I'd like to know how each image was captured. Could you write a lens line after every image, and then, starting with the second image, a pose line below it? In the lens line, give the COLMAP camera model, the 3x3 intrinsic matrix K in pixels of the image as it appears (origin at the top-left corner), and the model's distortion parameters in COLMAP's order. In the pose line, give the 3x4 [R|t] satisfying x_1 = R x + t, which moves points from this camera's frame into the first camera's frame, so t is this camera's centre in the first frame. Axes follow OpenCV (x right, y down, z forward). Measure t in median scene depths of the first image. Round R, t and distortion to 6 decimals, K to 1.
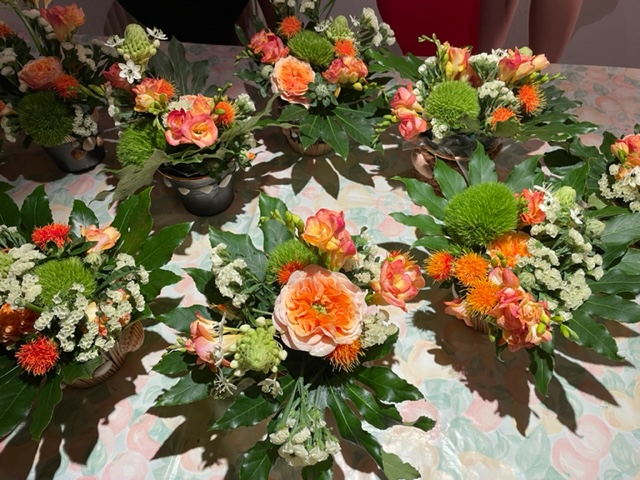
lens RADIAL K [[488.7, 0, 317.0], [0, 488.7, 237.8], [0, 0, 1]] dist [0.090014, -0.122728]
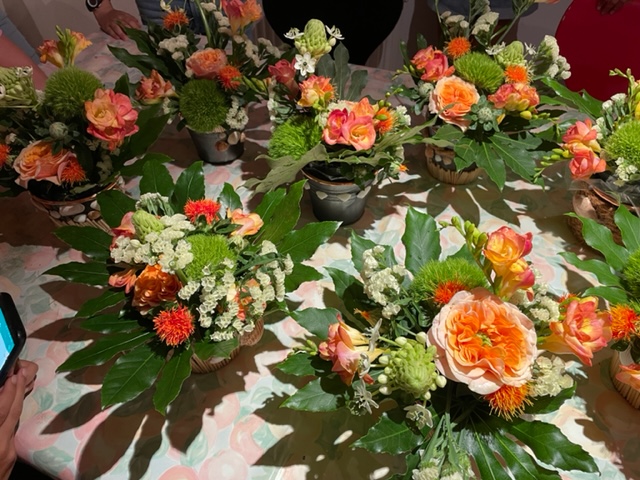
lens RADIAL K [[488.7, 0, 317.0], [0, 488.7, 237.8], [0, 0, 1]] dist [0.090014, -0.122728]
pose [[0.971381, 0.177280, -0.158082, -0.131633], [-0.189262, 0.979828, -0.064155, 0.061596], [0.143520, 0.092238, 0.985340, 0.062162]]
